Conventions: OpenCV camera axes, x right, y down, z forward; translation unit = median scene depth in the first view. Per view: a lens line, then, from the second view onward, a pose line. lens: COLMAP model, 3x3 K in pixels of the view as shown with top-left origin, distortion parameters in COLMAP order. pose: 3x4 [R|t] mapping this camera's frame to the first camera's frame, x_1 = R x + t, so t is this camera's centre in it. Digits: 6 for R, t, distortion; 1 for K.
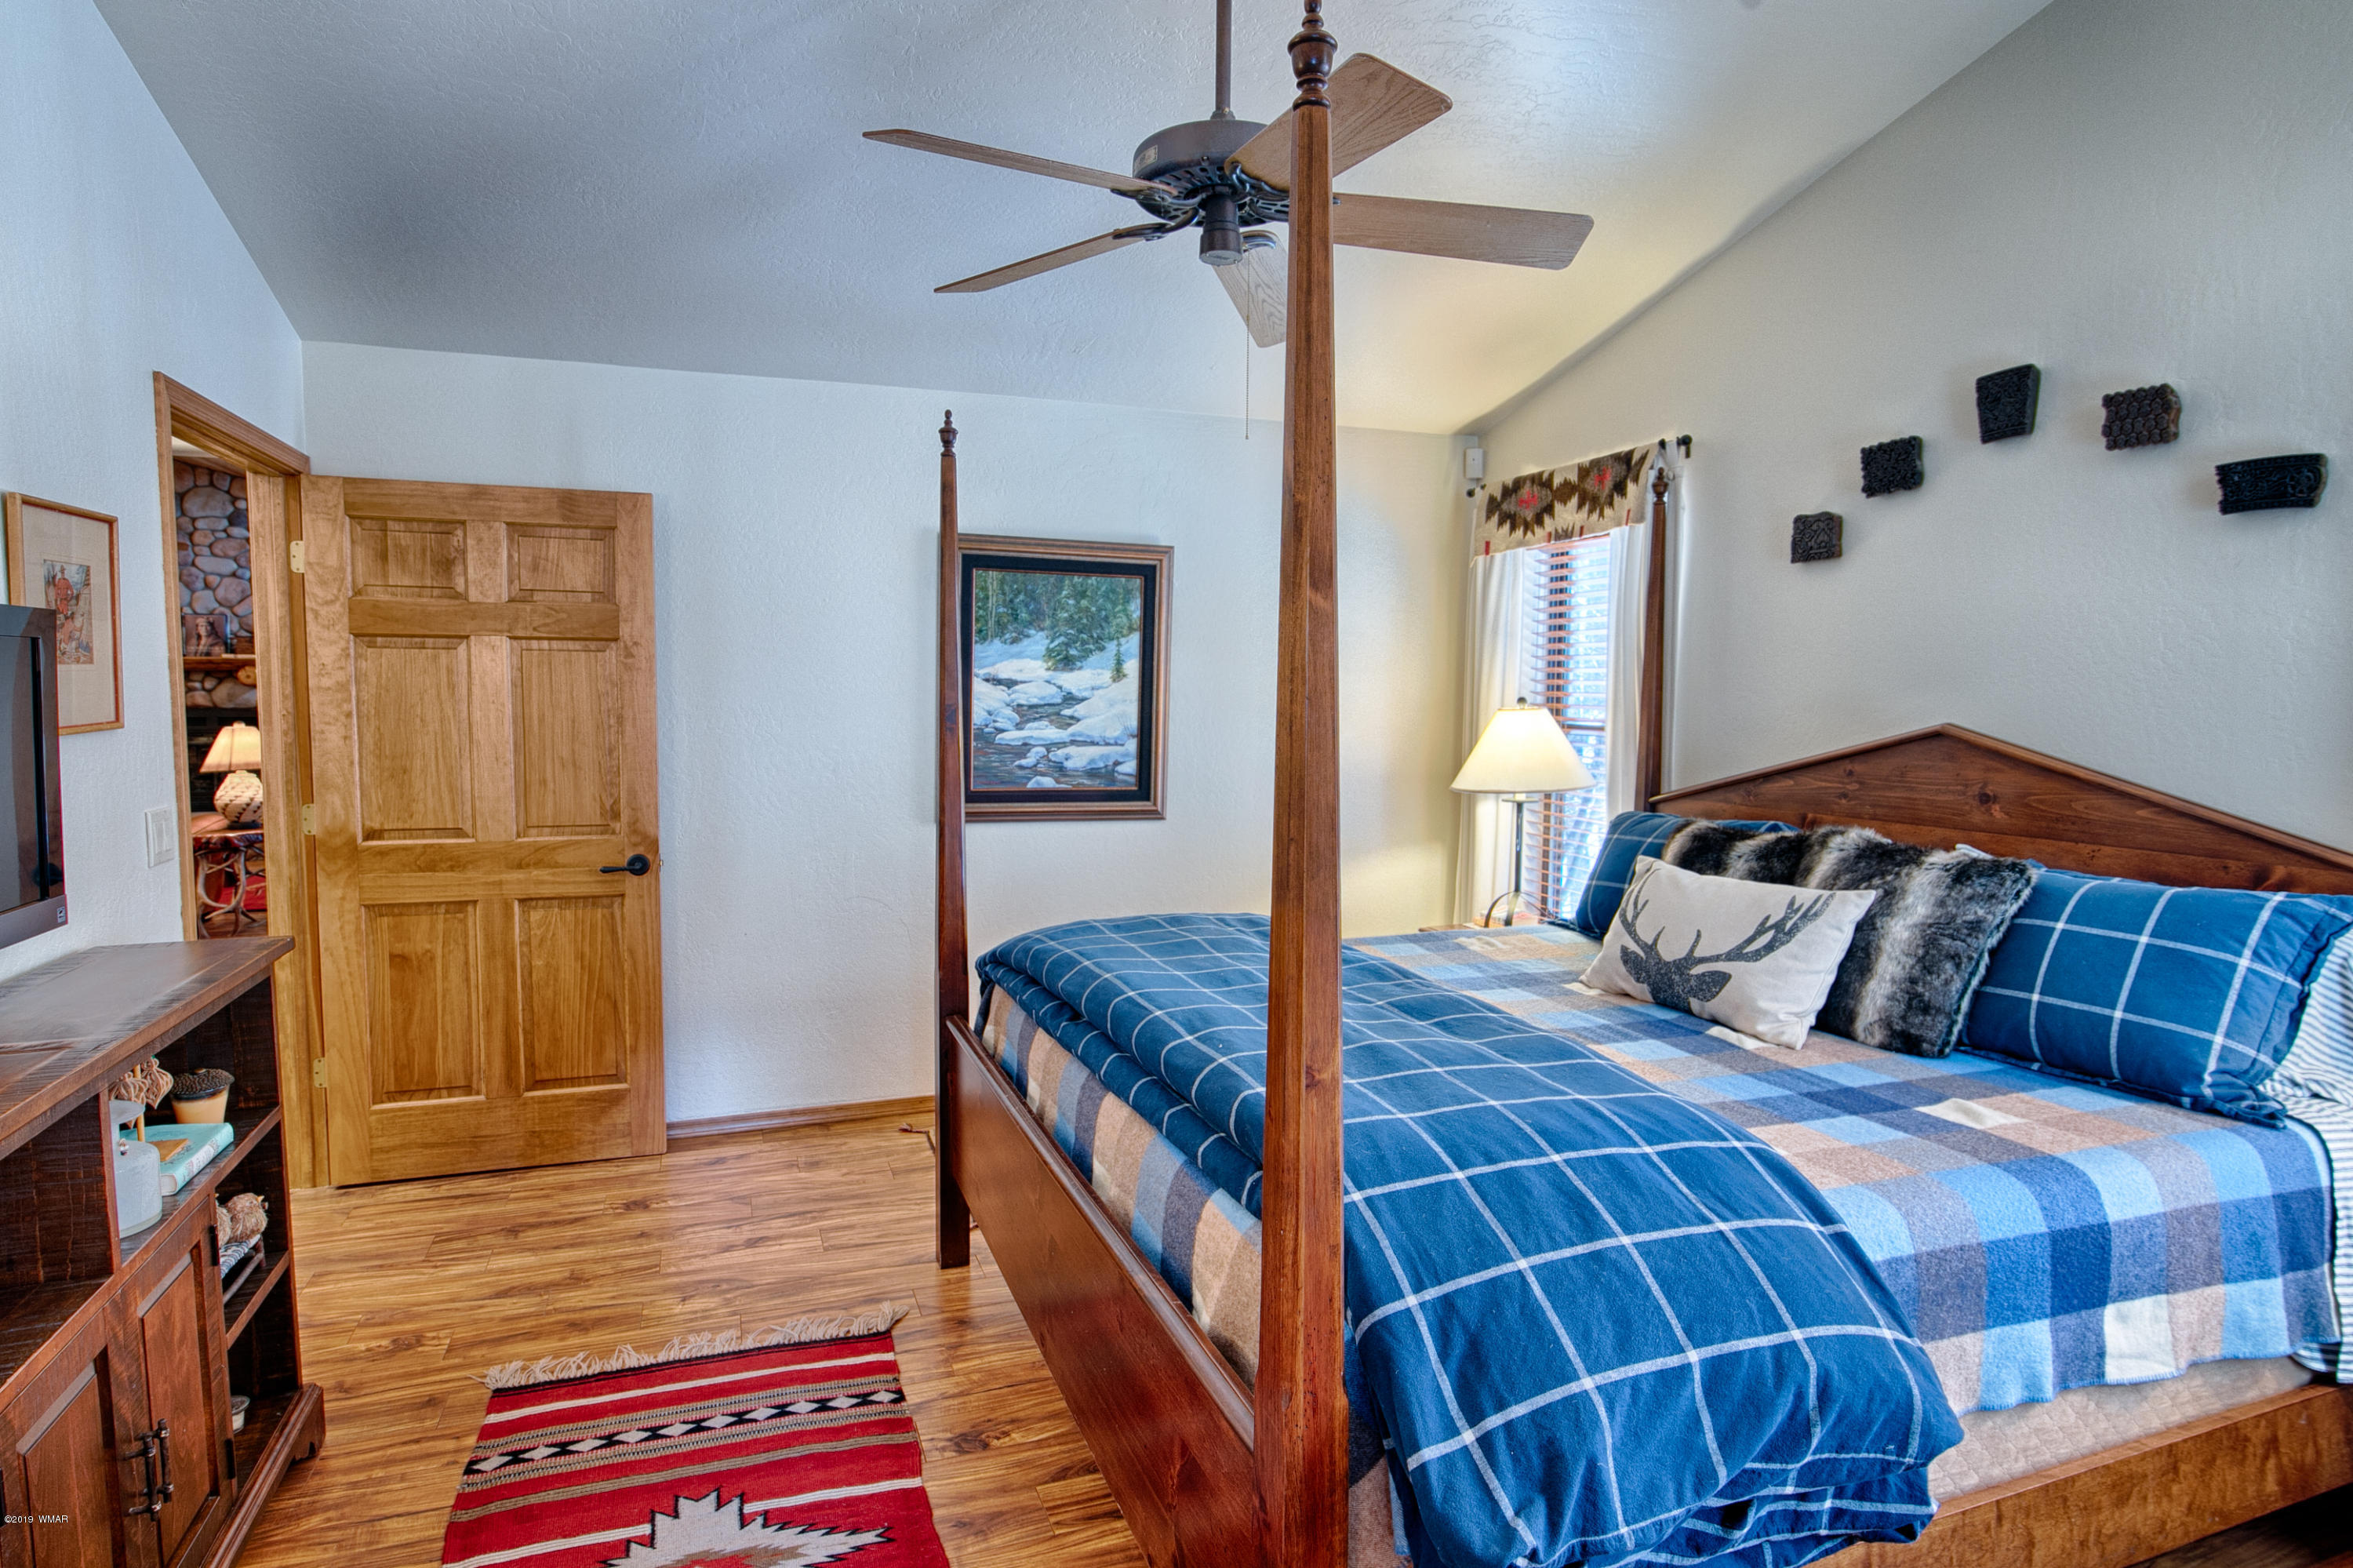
lens RADIAL K [[1269.7, 0, 1179.1], [0, 1269.7, 788.6], [0, 0, 1]] dist [-0.013366, 0.000928]
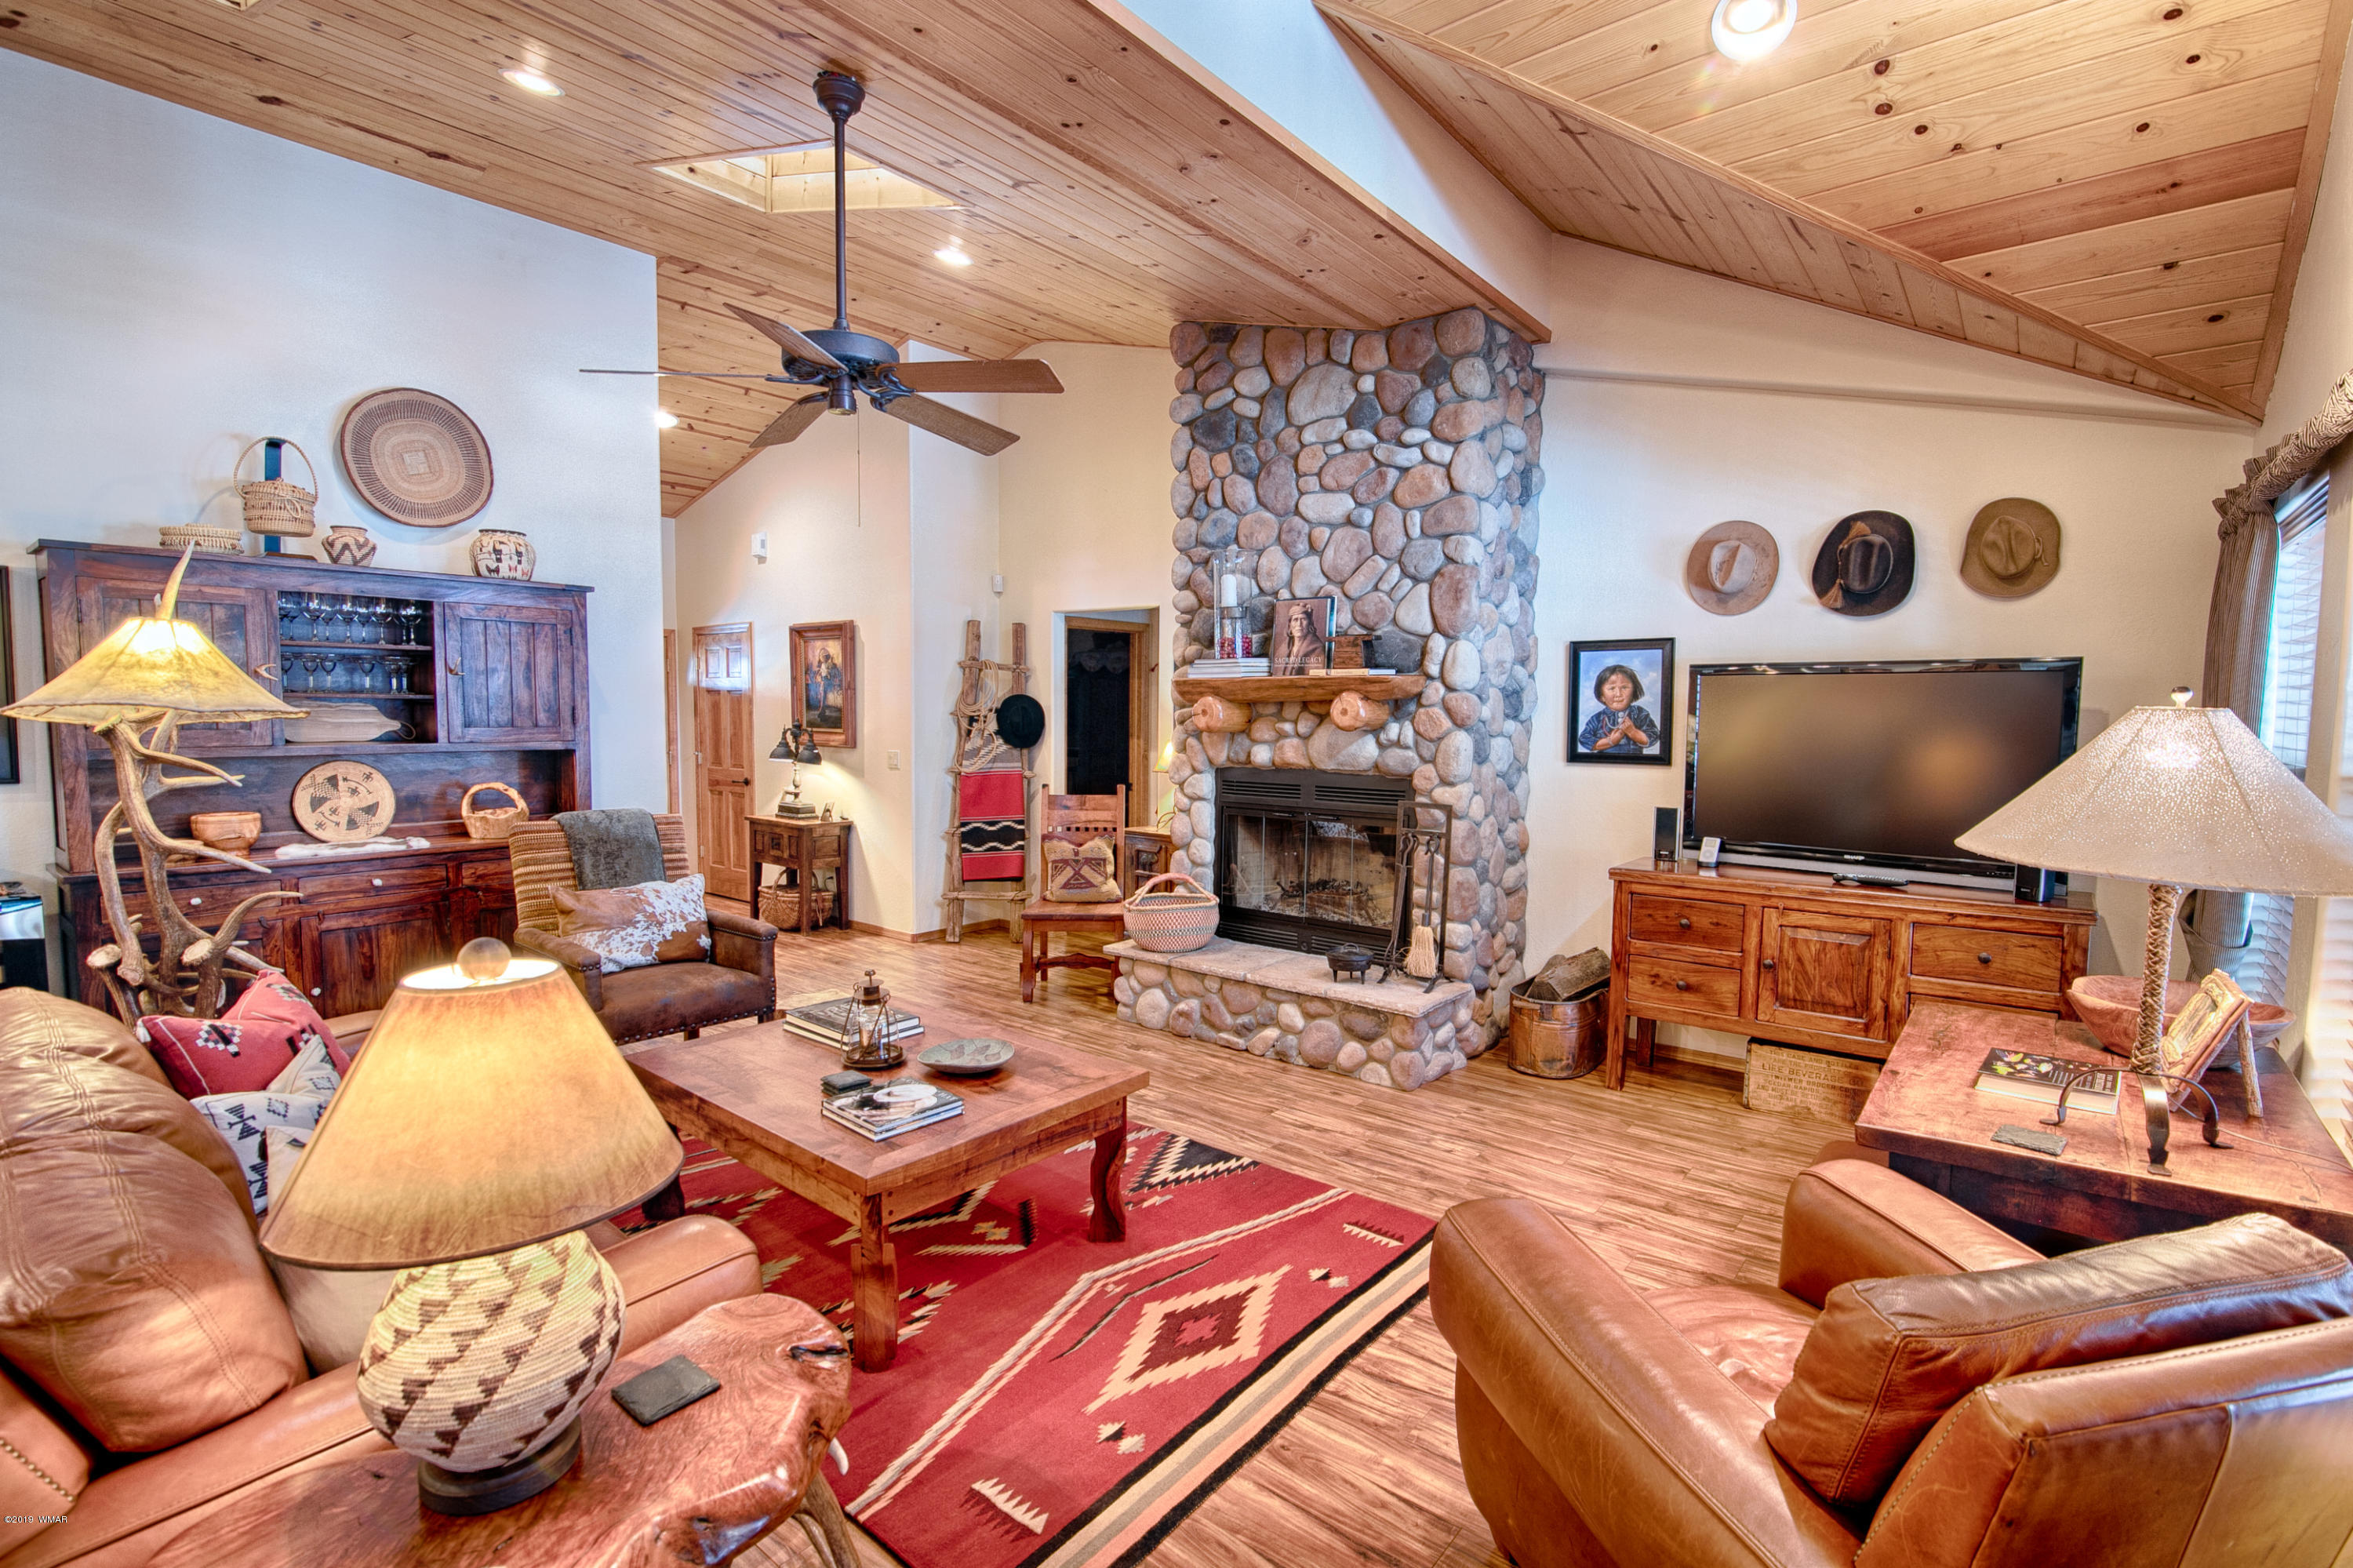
lens RADIAL K [[1074.4, 0, 1177.4], [0, 1074.4, 790.4], [0, 0, 1]] dist [-0.020648, 0.001100]
pose [[0.504424, 0.059712, -0.861389, -0.392548], [-0.073834, 0.996935, 0.025872, -0.063159], [0.860294, 0.050550, 0.507287, 0.718704]]
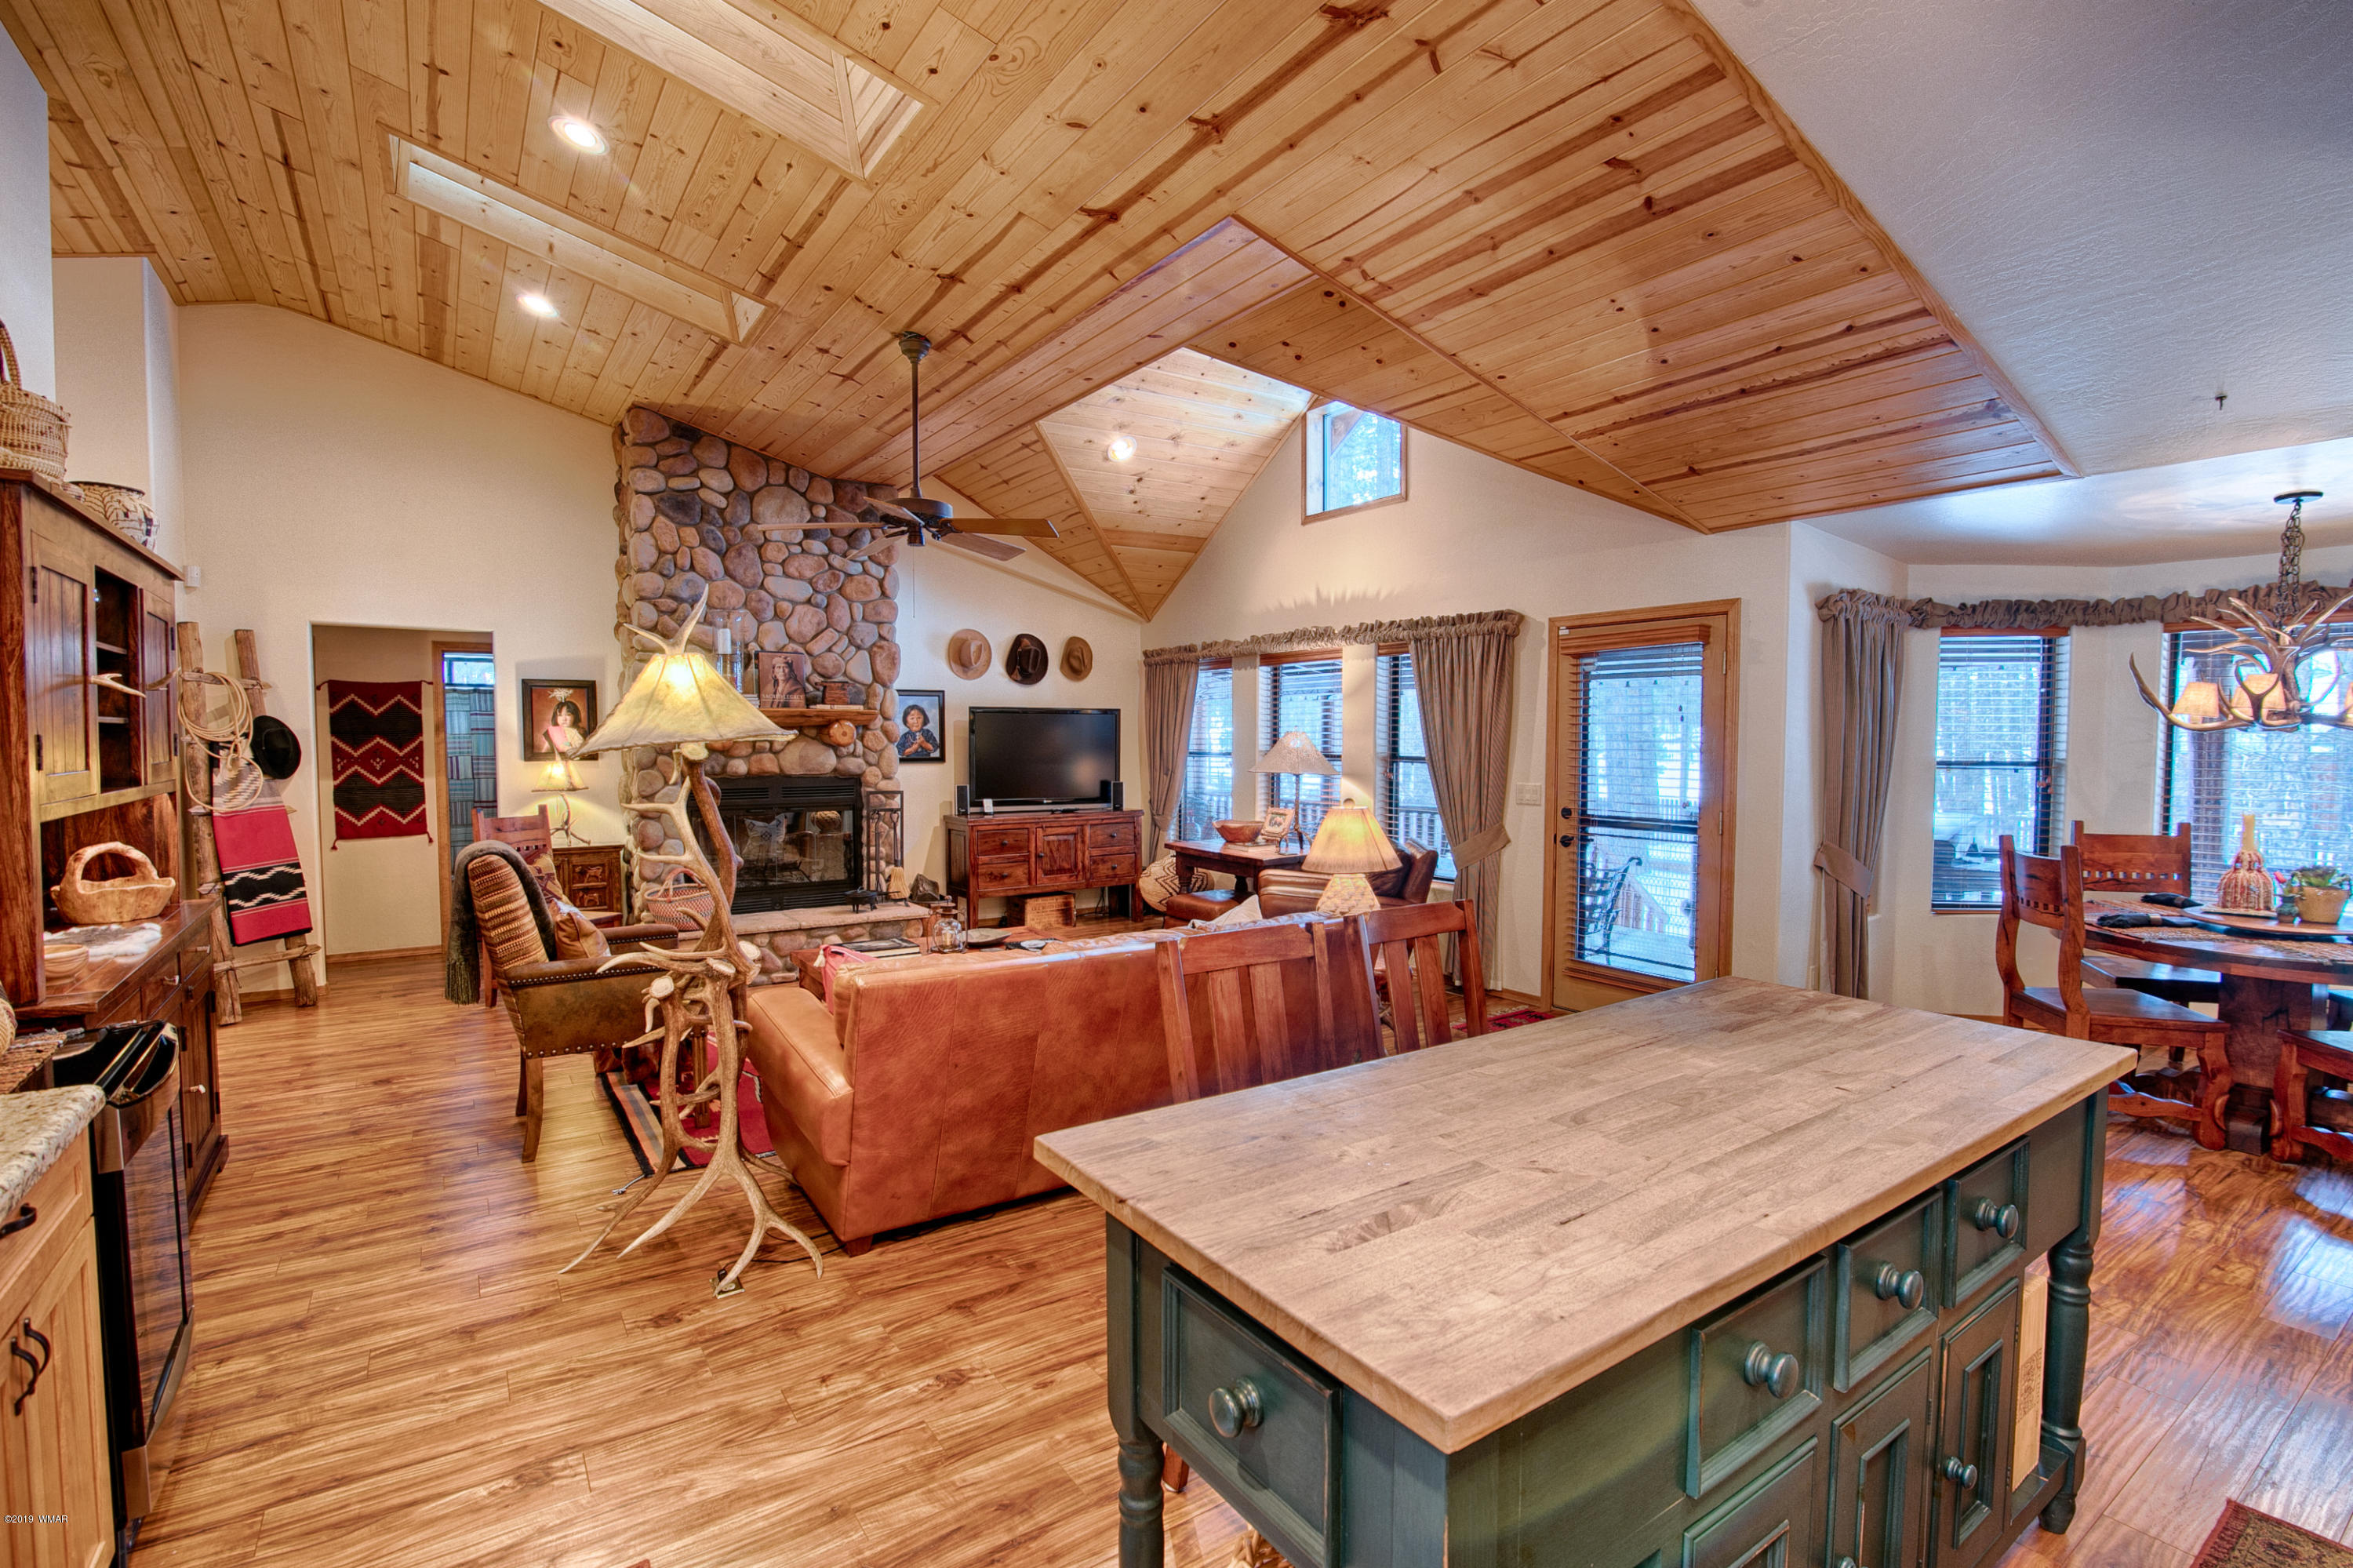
lens RADIAL K [[1074.4, 0, 1177.4], [0, 1074.4, 790.4], [0, 0, 1]] dist [-0.020648, 0.001100]
pose [[0.970806, -0.018946, 0.239117, -0.695373], [0.025611, 0.999364, -0.024798, -0.032956], [-0.238495, 0.030198, 0.970674, 0.317631]]
